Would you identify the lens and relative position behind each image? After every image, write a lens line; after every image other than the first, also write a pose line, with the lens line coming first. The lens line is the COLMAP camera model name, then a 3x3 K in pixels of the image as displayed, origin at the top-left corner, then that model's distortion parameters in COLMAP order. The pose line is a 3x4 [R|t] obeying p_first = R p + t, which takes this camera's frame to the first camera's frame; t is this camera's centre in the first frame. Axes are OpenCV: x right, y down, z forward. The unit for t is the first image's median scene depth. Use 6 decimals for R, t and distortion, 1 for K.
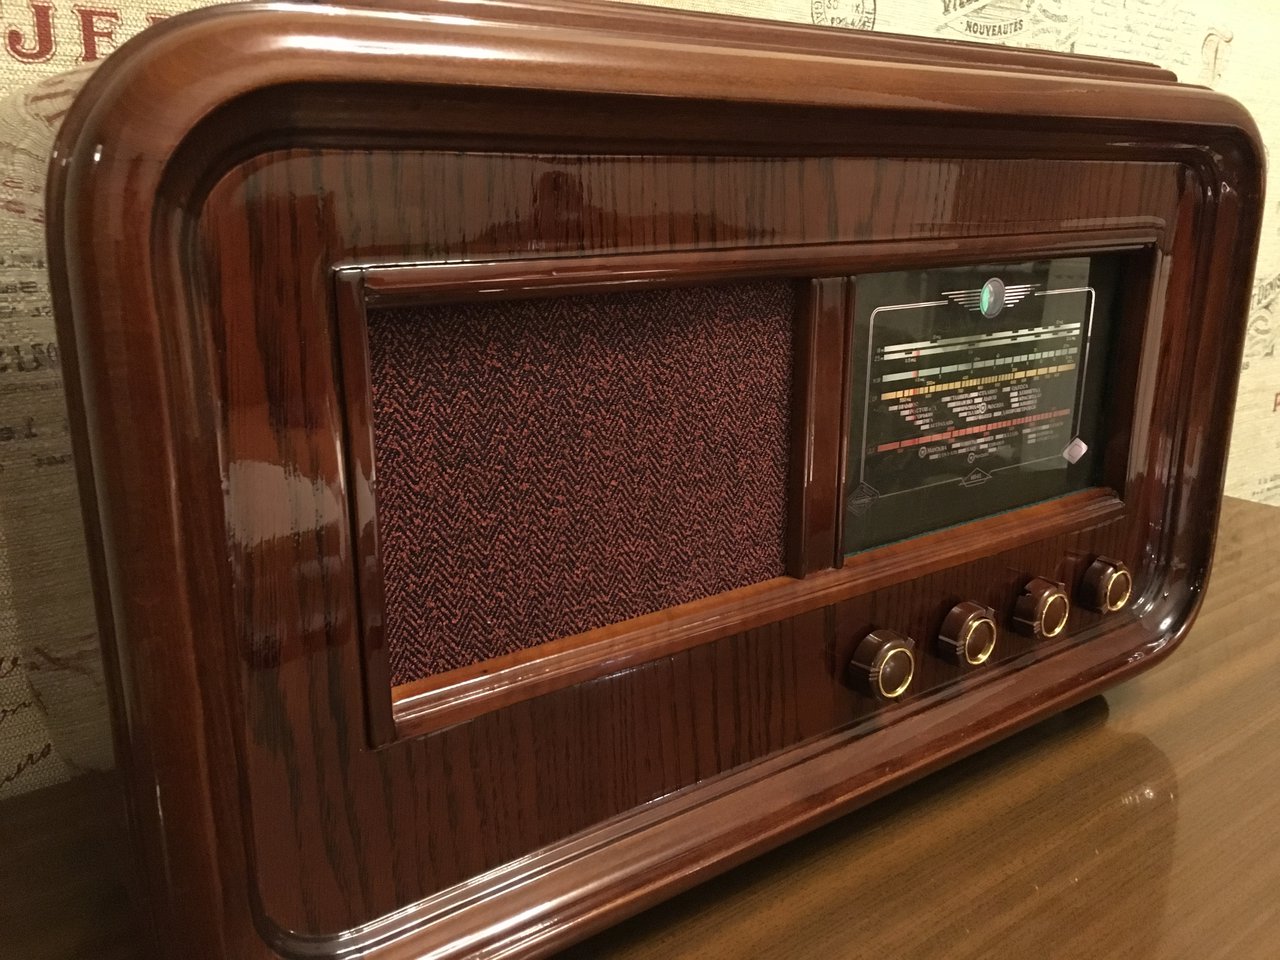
lens RADIAL K [[1106.7, 0, 639.1], [0, 1106.7, 480.0], [0, 0, 1]] dist [0.045191, -0.044322]
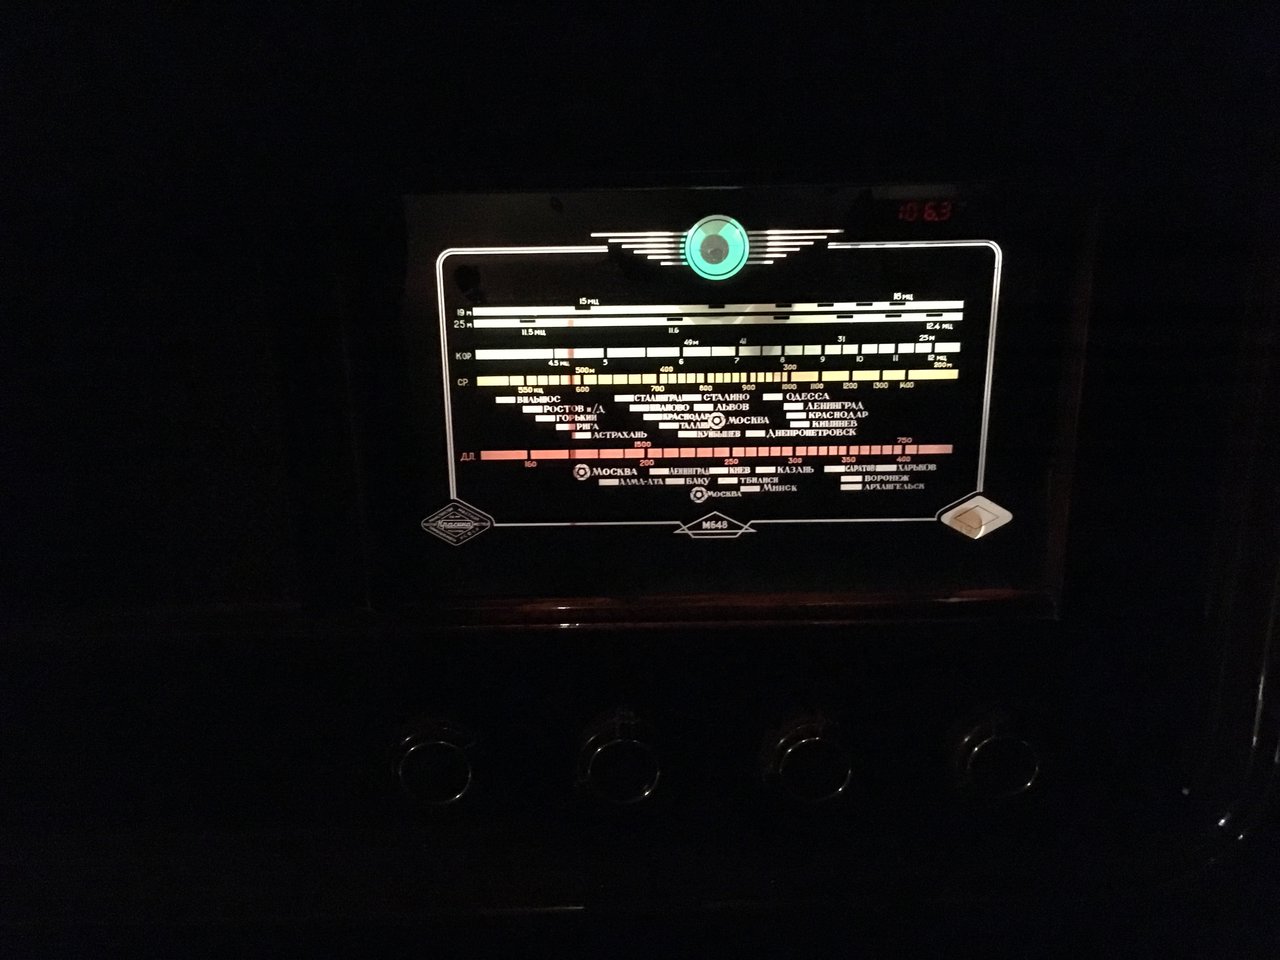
lens RADIAL K [[1106.7, 0, 641.4], [0, 1106.7, 480.2], [0, 0, 1]] dist [0.045191, -0.044322]
pose [[0.810815, 0.153529, -0.564808, 0.641019], [-0.136812, 0.987966, 0.072153, -0.070952], [0.569088, 0.018770, 0.822062, 0.449920]]
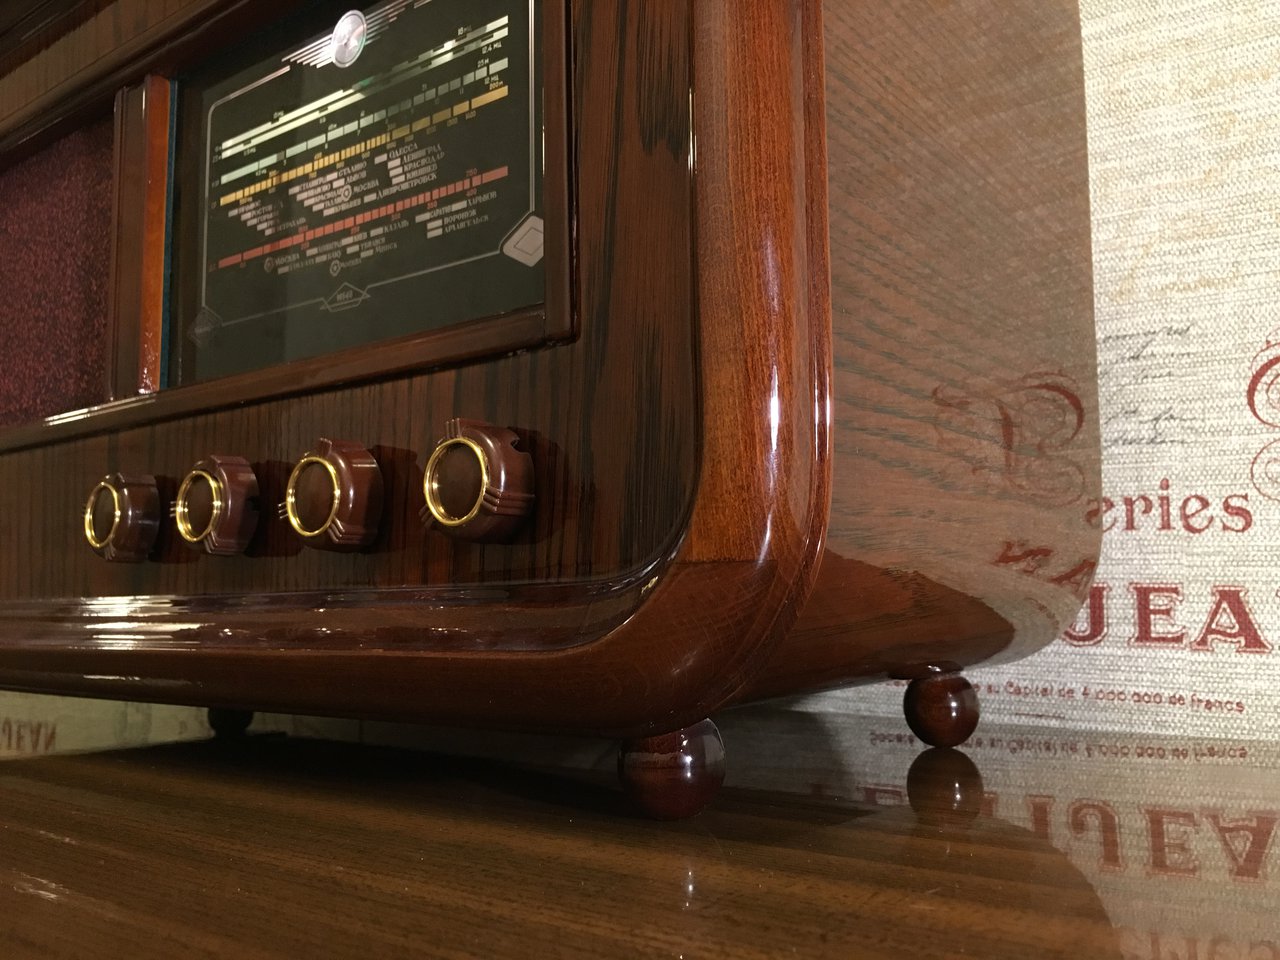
lens RADIAL K [[1106.7, 0, 641.7], [0, 1106.7, 480.6], [0, 0, 1]] dist [0.045191, -0.044322]
pose [[0.270739, -0.106810, -0.956709, 0.989192], [-0.243198, 0.953999, -0.175330, 0.177872], [0.931426, 0.280138, 0.232308, 1.059616]]
